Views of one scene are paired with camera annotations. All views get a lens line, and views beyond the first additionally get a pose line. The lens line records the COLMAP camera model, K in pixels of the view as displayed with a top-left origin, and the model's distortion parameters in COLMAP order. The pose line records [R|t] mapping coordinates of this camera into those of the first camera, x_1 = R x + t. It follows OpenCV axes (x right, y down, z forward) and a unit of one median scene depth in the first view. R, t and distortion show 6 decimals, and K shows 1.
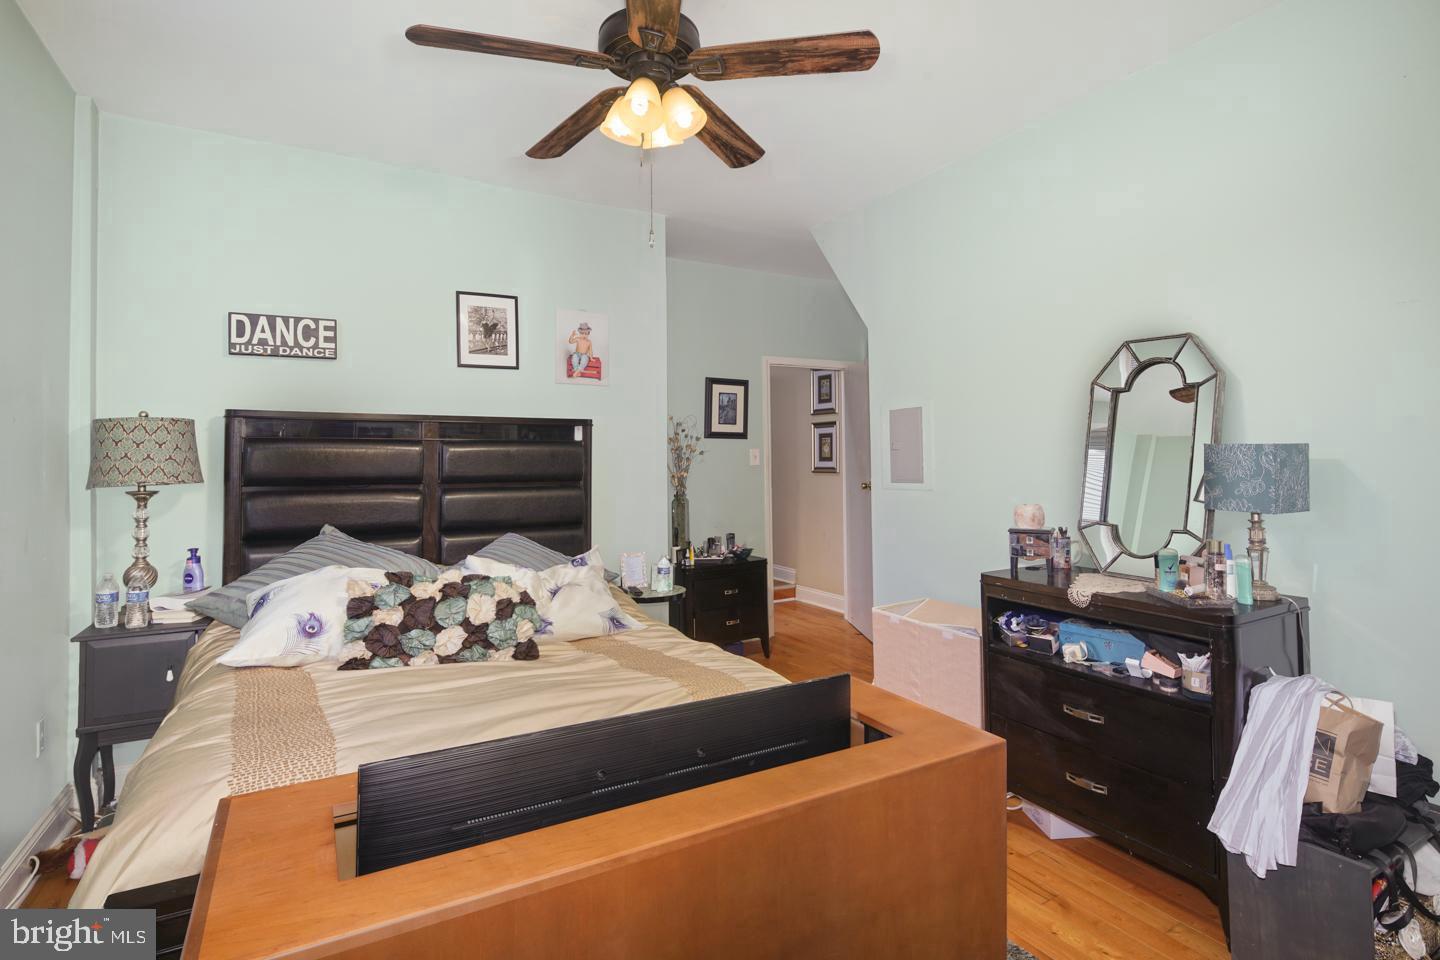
lens RADIAL K [[705.7, 0, 723.3], [0, 705.7, 459.8], [0, 0, 1]] dist [0.007630, -0.001660]
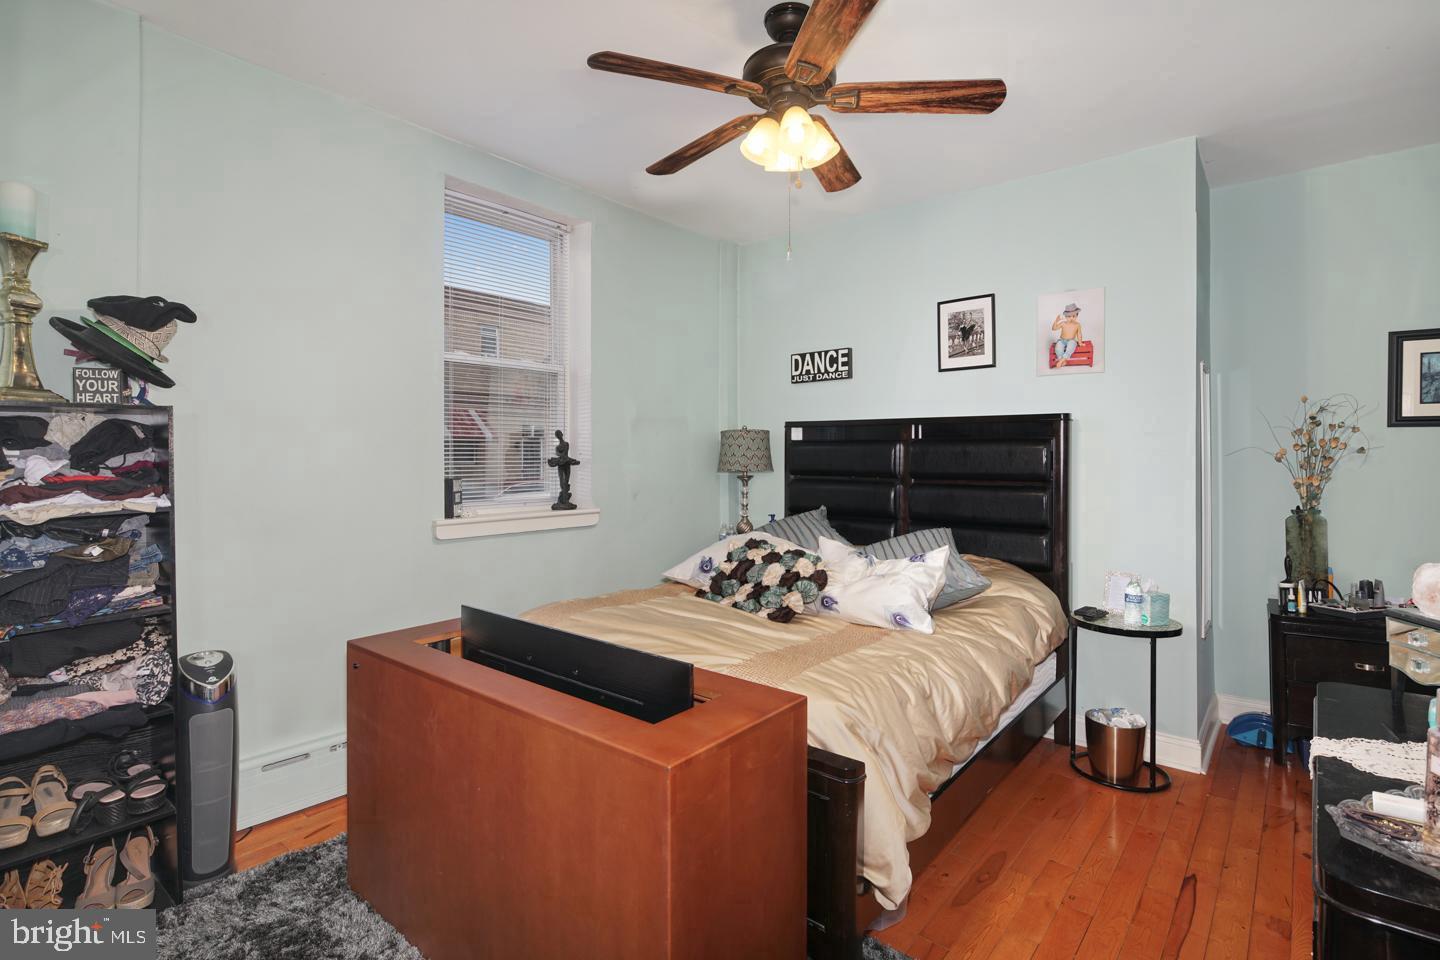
lens RADIAL K [[705.7, 0, 723.3], [0, 705.7, 459.8], [0, 0, 1]] dist [0.007630, -0.001660]
pose [[0.363329, 0.009308, -0.931614, 0.569680], [-0.007589, 0.999946, 0.007031, -0.001835], [0.931630, 0.004516, 0.363381, 0.327046]]
